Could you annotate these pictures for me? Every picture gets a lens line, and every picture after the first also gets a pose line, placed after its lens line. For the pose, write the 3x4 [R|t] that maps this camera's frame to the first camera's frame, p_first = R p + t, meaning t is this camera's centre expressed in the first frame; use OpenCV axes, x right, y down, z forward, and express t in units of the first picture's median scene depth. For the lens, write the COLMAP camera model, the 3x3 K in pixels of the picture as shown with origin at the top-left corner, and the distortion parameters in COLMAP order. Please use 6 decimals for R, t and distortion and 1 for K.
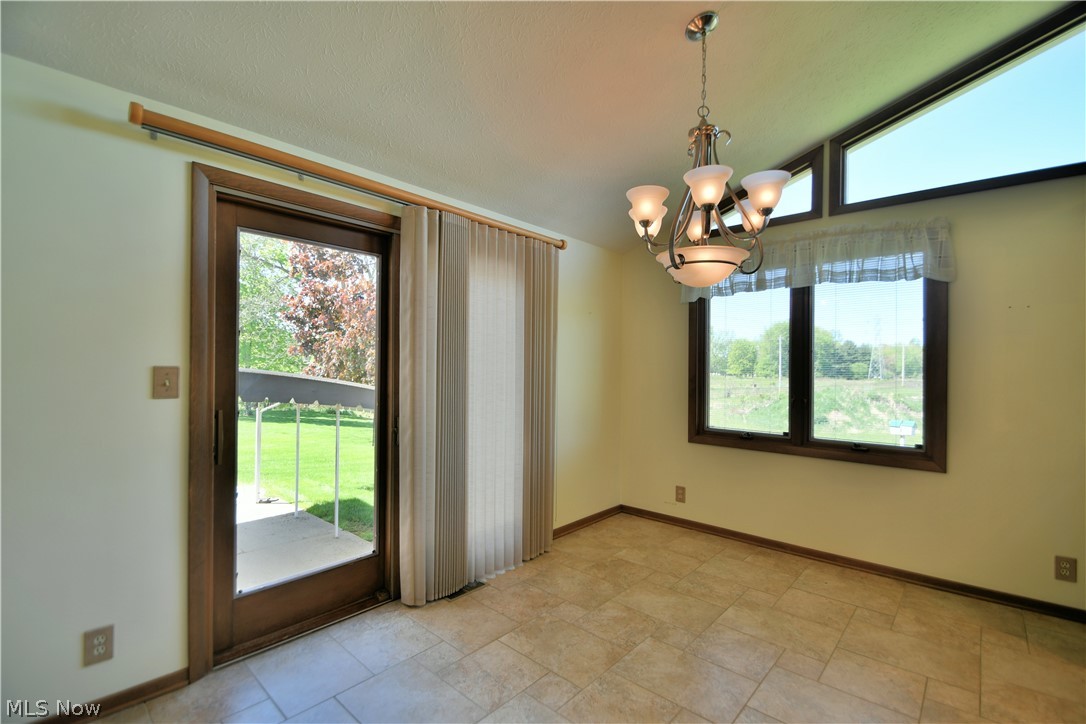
lens RADIAL K [[477.7, 0, 544.7], [0, 477.7, 360.4], [0, 0, 1]] dist [0.000901, -0.003305]
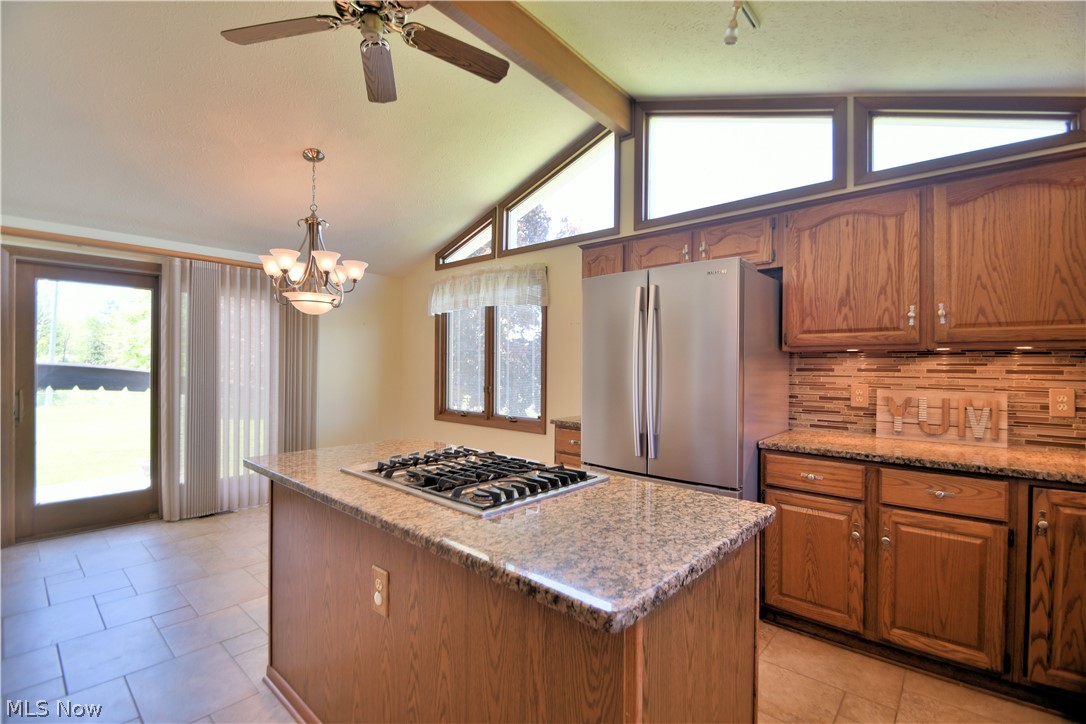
lens RADIAL K [[477.7, 0, 539.9], [0, 477.7, 363.4], [0, 0, 1]] dist [0.000901, -0.003305]
pose [[0.999421, -0.003212, 0.033861, 0.676452], [0.003081, 0.999988, 0.003901, 0.008549], [-0.033873, -0.003794, 0.999419, -0.438585]]
